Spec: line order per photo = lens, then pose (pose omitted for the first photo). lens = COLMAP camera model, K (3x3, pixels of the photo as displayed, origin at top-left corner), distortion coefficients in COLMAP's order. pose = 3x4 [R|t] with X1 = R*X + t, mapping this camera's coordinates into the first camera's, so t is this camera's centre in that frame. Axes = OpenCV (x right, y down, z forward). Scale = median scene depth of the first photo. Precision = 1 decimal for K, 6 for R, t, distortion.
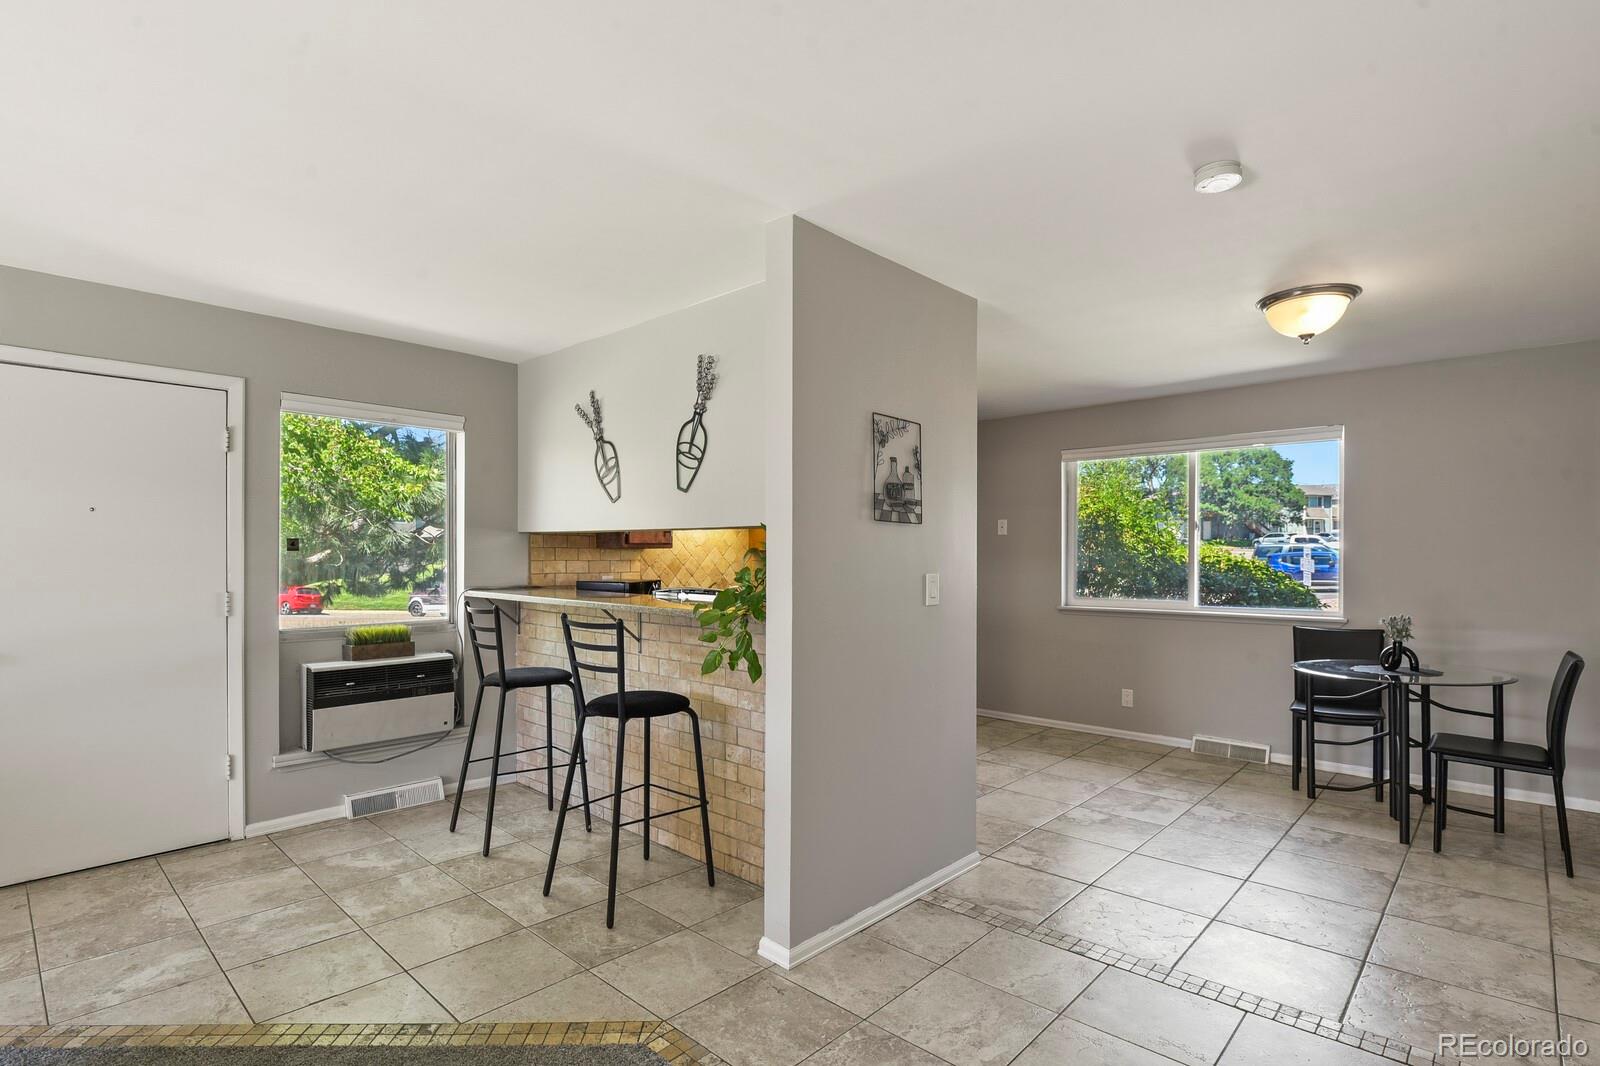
lens RADIAL K [[789.6, 0, 810.1], [0, 789.6, 548.7], [0, 0, 1]] dist [0.039329, -0.020902]
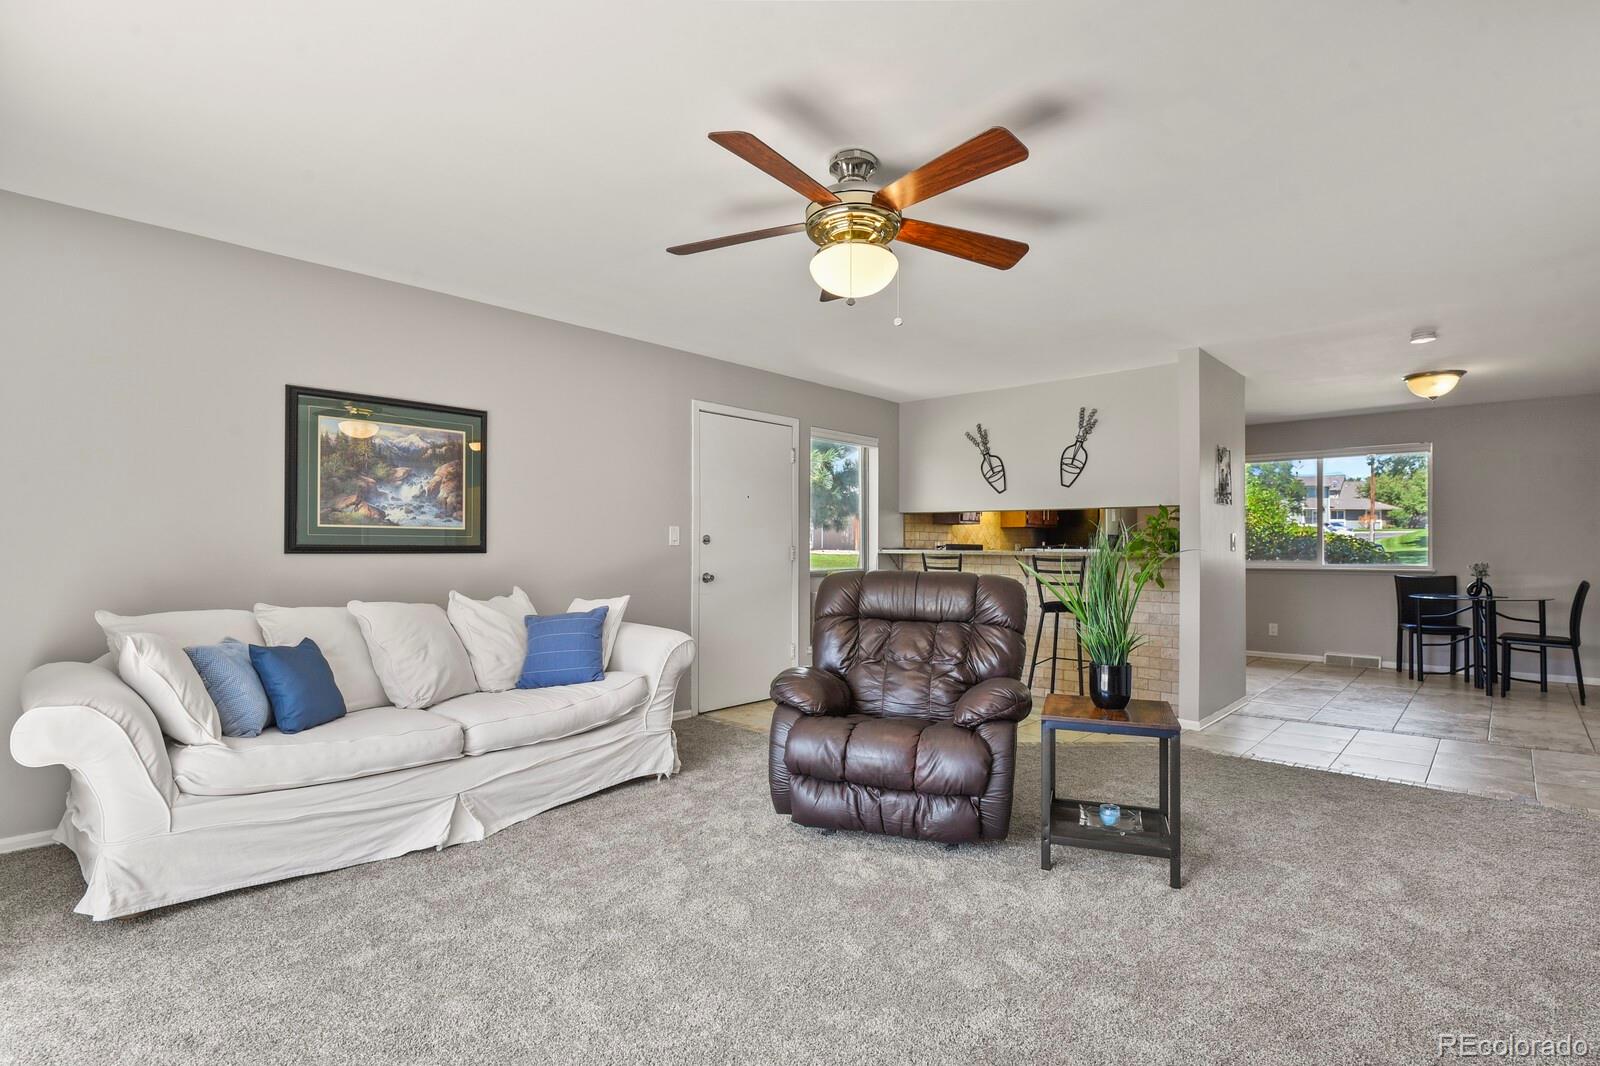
lens RADIAL K [[789.6, 0, 810.1], [0, 789.6, 548.7], [0, 0, 1]] dist [0.039329, -0.020902]
pose [[0.999734, 0.002140, 0.022979, -0.662696], [-0.002452, 0.999905, 0.013550, 0.032900], [-0.022947, -0.013602, 0.999644, -0.601195]]
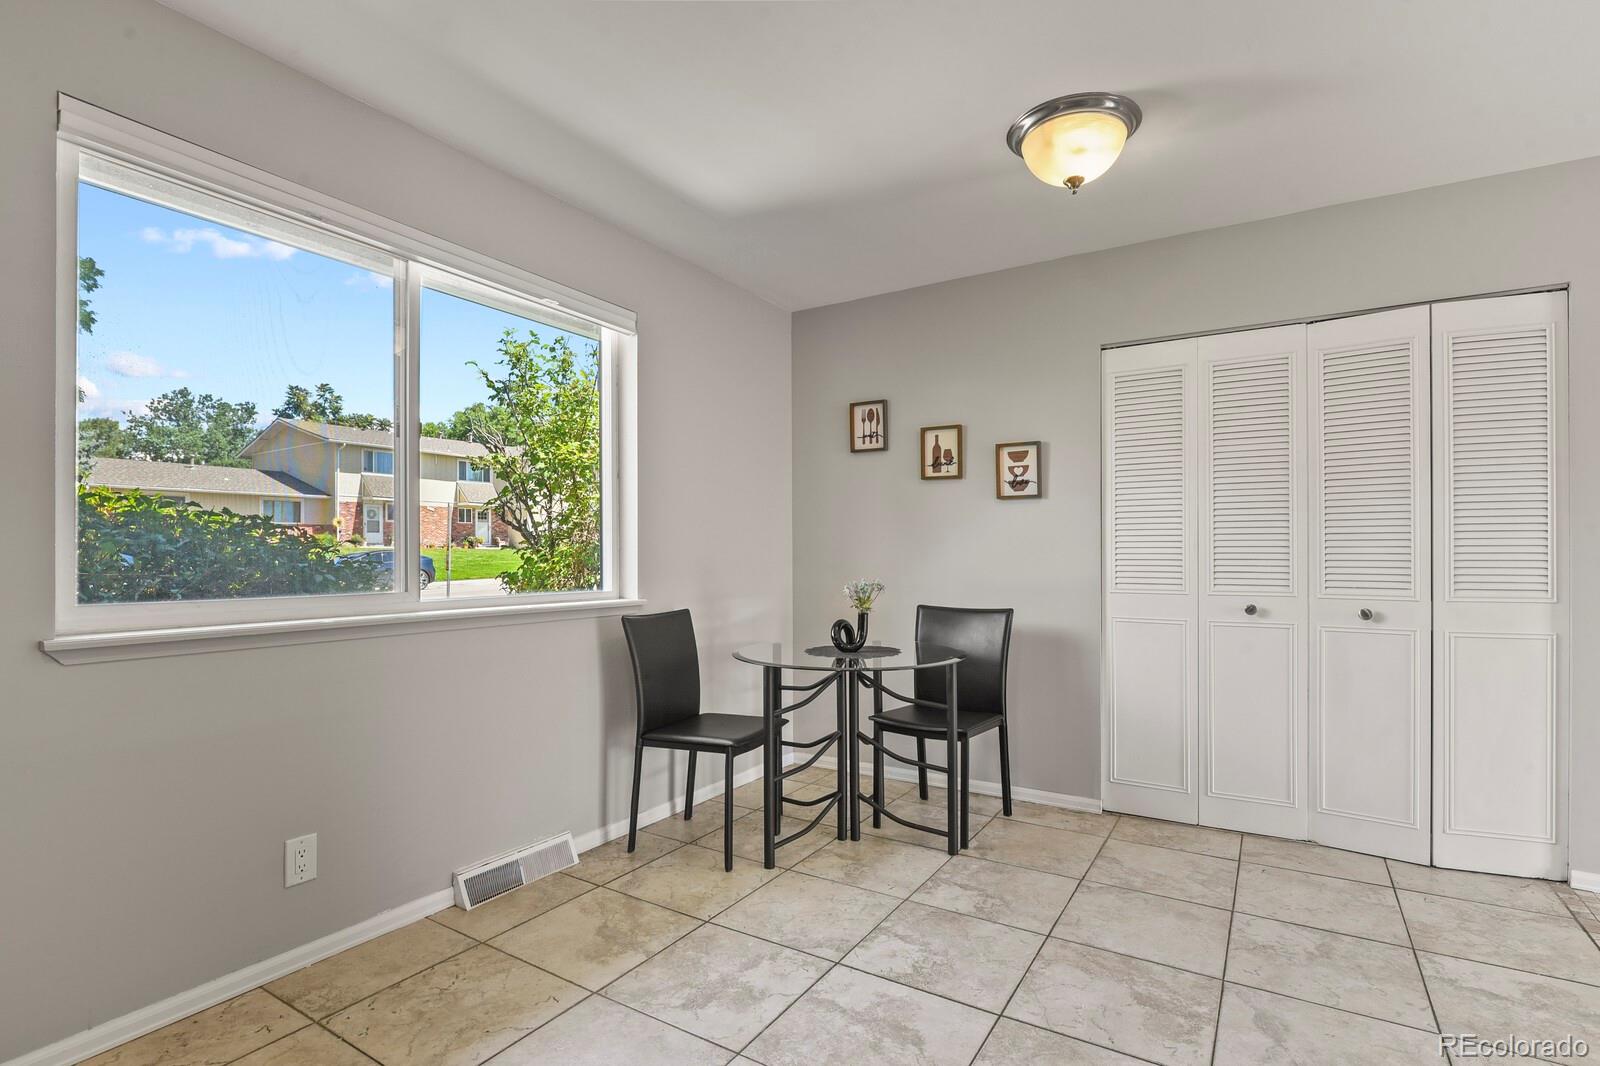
lens RADIAL K [[789.6, 0, 810.1], [0, 789.6, 548.7], [0, 0, 1]] dist [0.039329, -0.020902]
pose [[-0.186075, -0.000719, 0.982535, -0.050447], [-0.008027, 0.999967, -0.000789, 0.041693], [-0.982503, -0.008033, -0.186075, 1.186157]]
